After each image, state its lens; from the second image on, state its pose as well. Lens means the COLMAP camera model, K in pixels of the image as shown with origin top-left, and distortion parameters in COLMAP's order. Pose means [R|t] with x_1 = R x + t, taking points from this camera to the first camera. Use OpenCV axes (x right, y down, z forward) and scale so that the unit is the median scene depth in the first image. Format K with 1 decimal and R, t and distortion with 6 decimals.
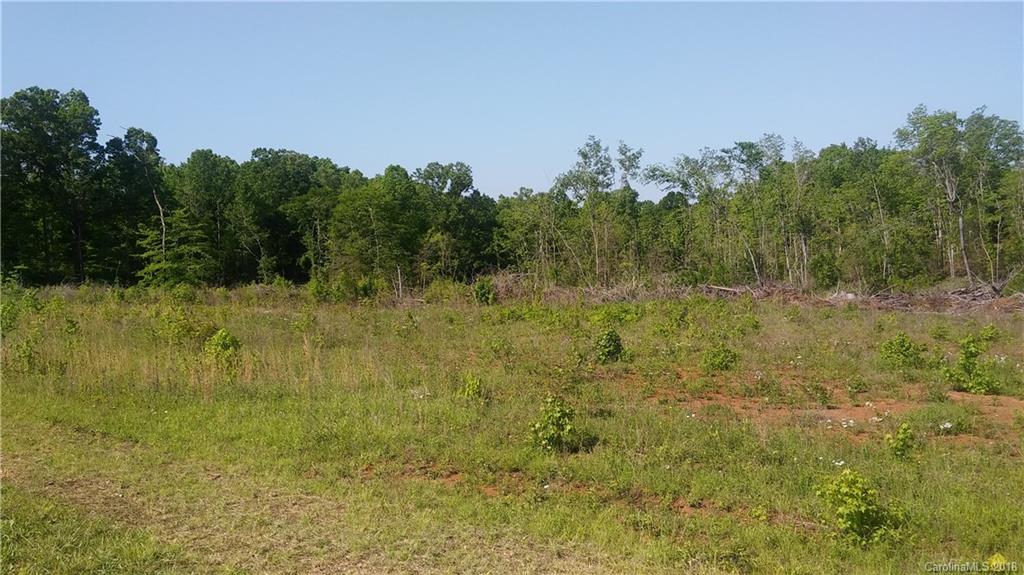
lens RADIAL K [[825.5, 0, 507.2], [0, 825.5, 288.2], [0, 0, 1]] dist [0.033248, -0.073862]
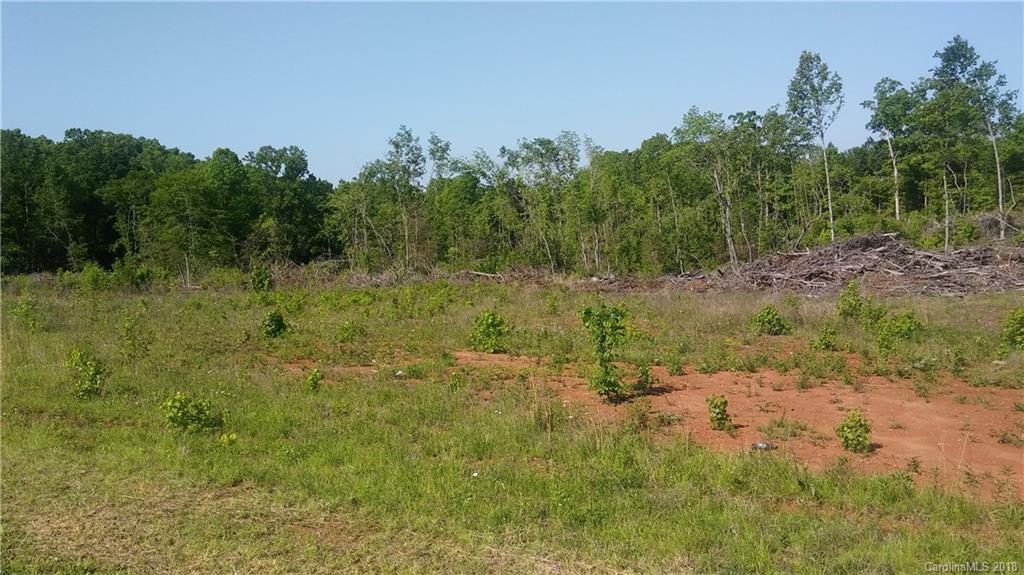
lens RADIAL K [[825.5, 0, 510.2], [0, 825.5, 289.8], [0, 0, 1]] dist [0.033248, -0.073862]
pose [[0.985032, -0.011998, 0.171956, 0.031747], [0.008365, 0.999726, 0.021842, -0.000541], [-0.172171, -0.020076, 0.984862, -0.028857]]
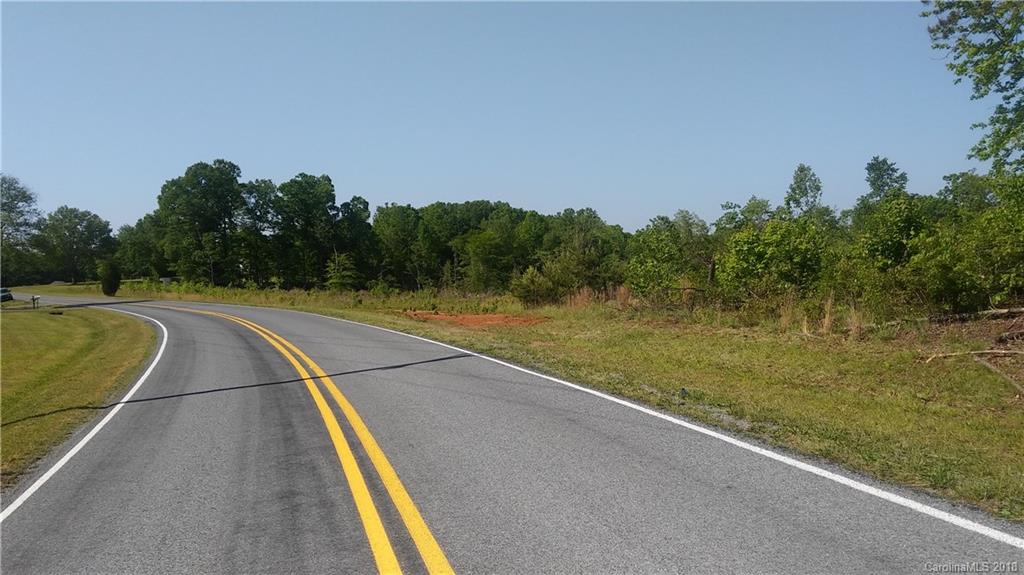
lens RADIAL K [[825.5, 0, 508.3], [0, 825.5, 288.4], [0, 0, 1]] dist [0.033248, -0.073862]
pose [[0.948506, 0.032426, -0.315095, 0.310715], [-0.038672, 0.999160, -0.013591, 0.001876], [0.314390, 0.025076, 0.948963, -0.399671]]
